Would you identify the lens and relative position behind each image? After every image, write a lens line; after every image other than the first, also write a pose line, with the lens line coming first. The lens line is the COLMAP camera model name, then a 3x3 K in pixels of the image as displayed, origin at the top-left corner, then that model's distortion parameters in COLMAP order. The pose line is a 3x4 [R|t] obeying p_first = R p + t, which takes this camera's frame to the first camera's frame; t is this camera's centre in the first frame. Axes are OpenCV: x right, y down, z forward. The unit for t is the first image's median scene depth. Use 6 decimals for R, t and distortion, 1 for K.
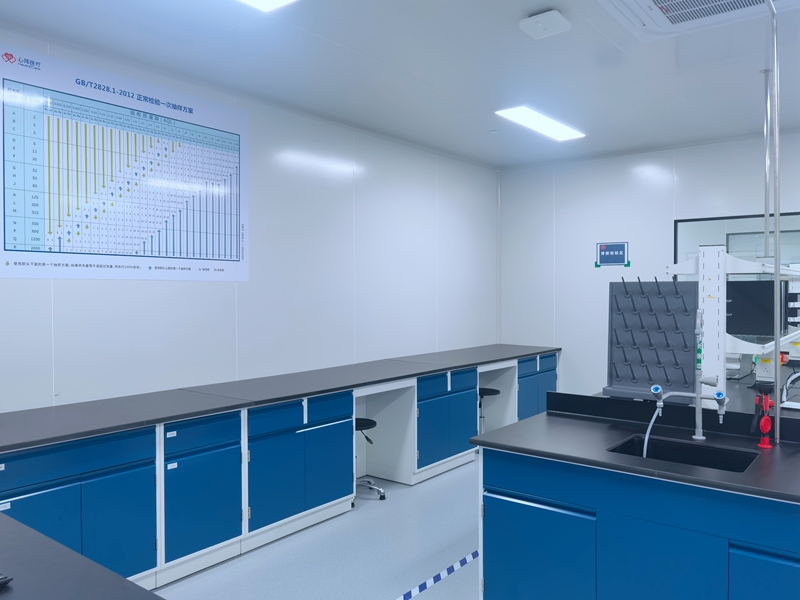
lens RADIAL K [[630.6, 0, 400.0], [0, 630.6, 300.0], [0, 0, 1]] dist [0.010572, 0.008147]
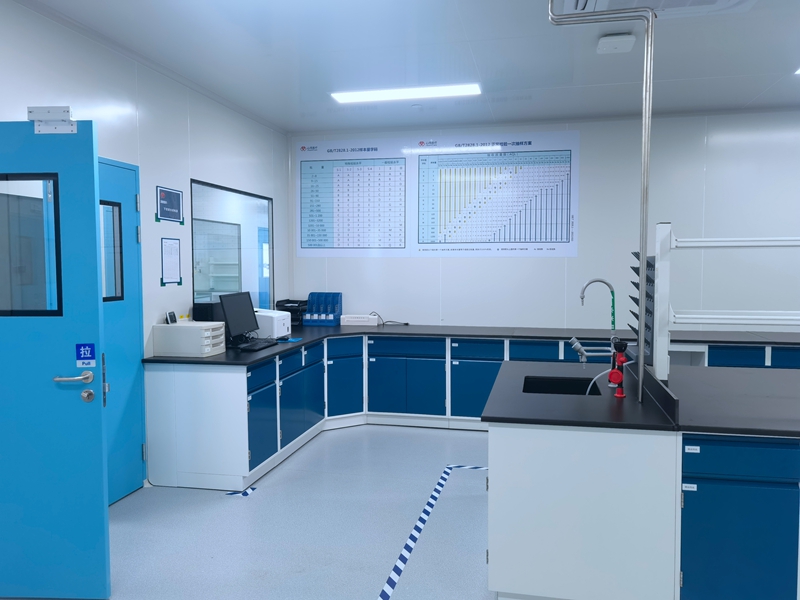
lens RADIAL K [[630.6, 0, 400.0], [0, 630.6, 300.0], [0, 0, 1]] dist [0.010572, 0.008147]
pose [[0.434110, 0.054926, -0.899184, 1.024915], [-0.013422, 0.998423, 0.054509, -0.007023], [0.900760, -0.011594, 0.434162, 0.081088]]
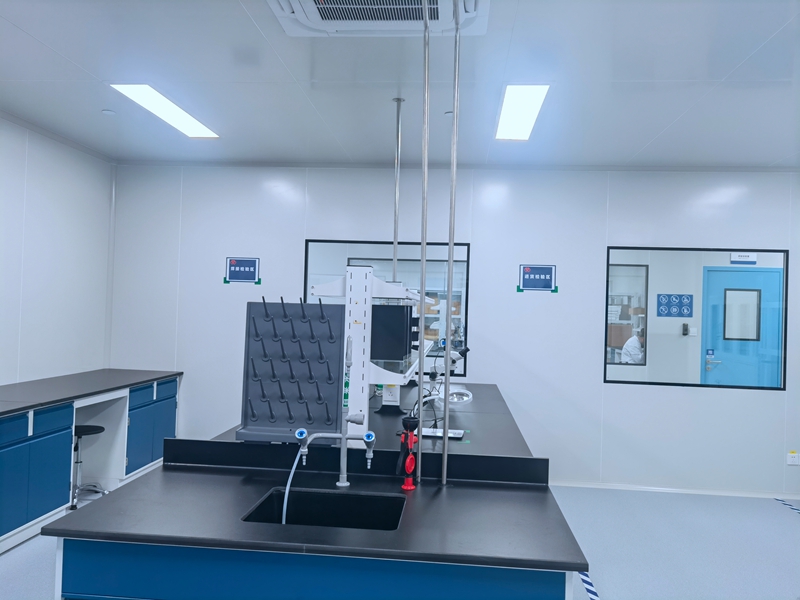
lens RADIAL K [[630.6, 0, 400.0], [0, 630.6, 300.0], [0, 0, 1]] dist [0.010572, 0.008147]
pose [[0.835760, 0.036973, 0.547848, 0.038506], [-0.023614, 0.999228, -0.031412, -0.008209], [-0.548587, 0.013316, 0.835988, 0.169375]]
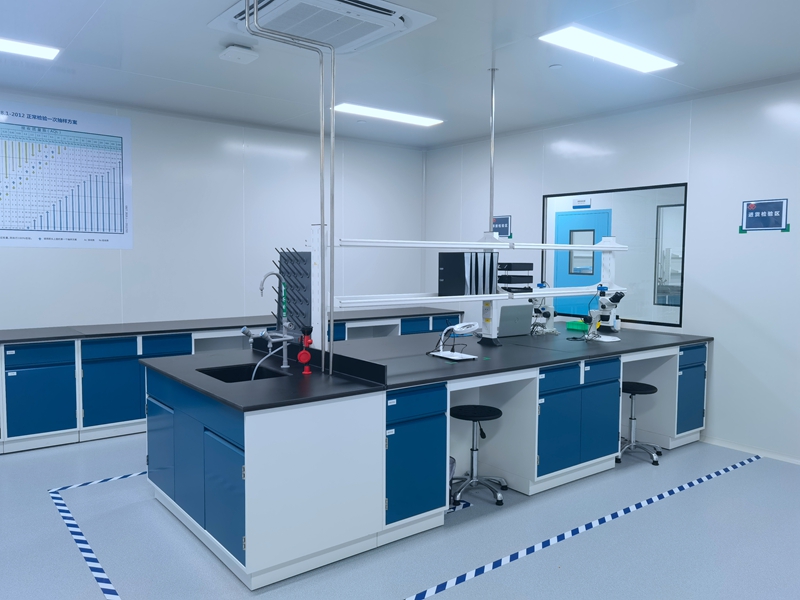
lens RADIAL K [[641.1, 0, 400.0], [0, 641.1, 300.0], [0, 0, 1]] dist [0.022492, -0.007118]
pose [[0.970798, 0.026759, -0.238399, 0.779184], [-0.015263, 0.998636, 0.049938, 0.000785], [0.239410, -0.044841, 0.969882, -0.215916]]
